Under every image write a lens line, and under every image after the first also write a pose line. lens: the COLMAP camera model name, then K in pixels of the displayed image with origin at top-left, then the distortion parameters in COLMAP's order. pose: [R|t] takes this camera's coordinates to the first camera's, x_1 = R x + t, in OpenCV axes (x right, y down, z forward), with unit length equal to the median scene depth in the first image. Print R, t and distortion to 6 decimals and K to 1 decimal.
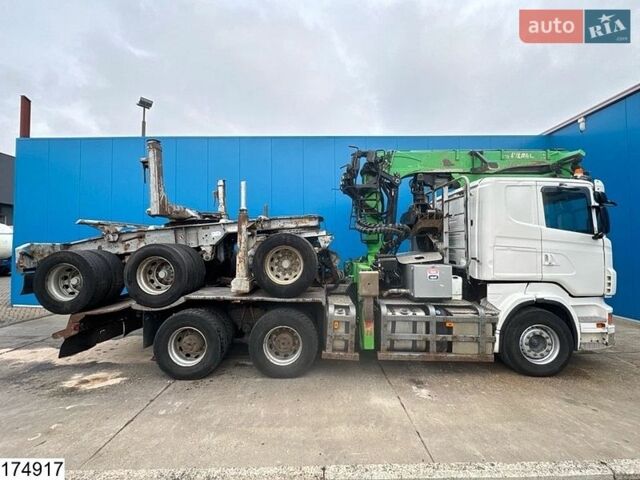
lens RADIAL K [[253.8, 0, 320.5], [0, 253.8, 241.4], [0, 0, 1]] dist [-0.002579, 0.000181]
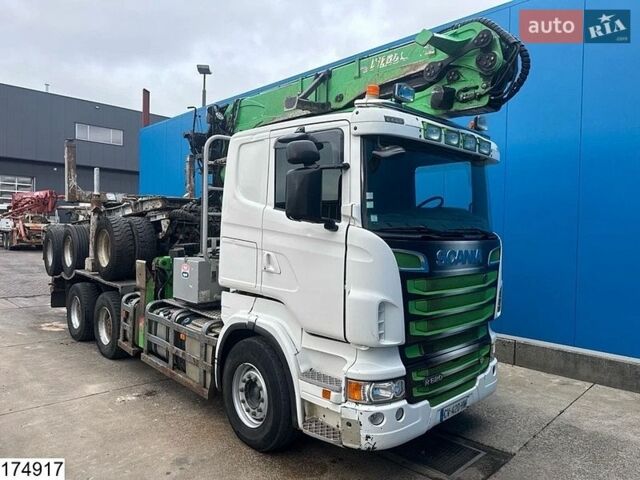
lens RADIAL K [[455.6, 0, 318.5], [0, 455.6, 240.2], [0, 0, 1]] dist [0.006196, -0.008682]
pose [[0.694086, 0.040430, -0.718756, 1.756119], [-0.013987, 0.998991, 0.042686, -0.028318], [0.719756, -0.019575, 0.693951, 0.339949]]
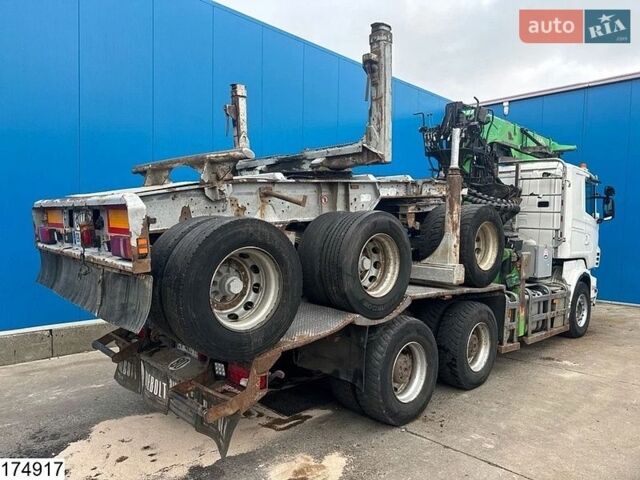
lens RADIAL K [[455.6, 0, 319.1], [0, 455.6, 239.4], [0, 0, 1]] dist [0.006196, -0.008682]
pose [[0.715235, 0.001053, 0.698883, -1.496040], [-0.043939, 0.998088, 0.043463, 0.033428], [-0.697502, -0.061794, 0.713914, 0.345039]]
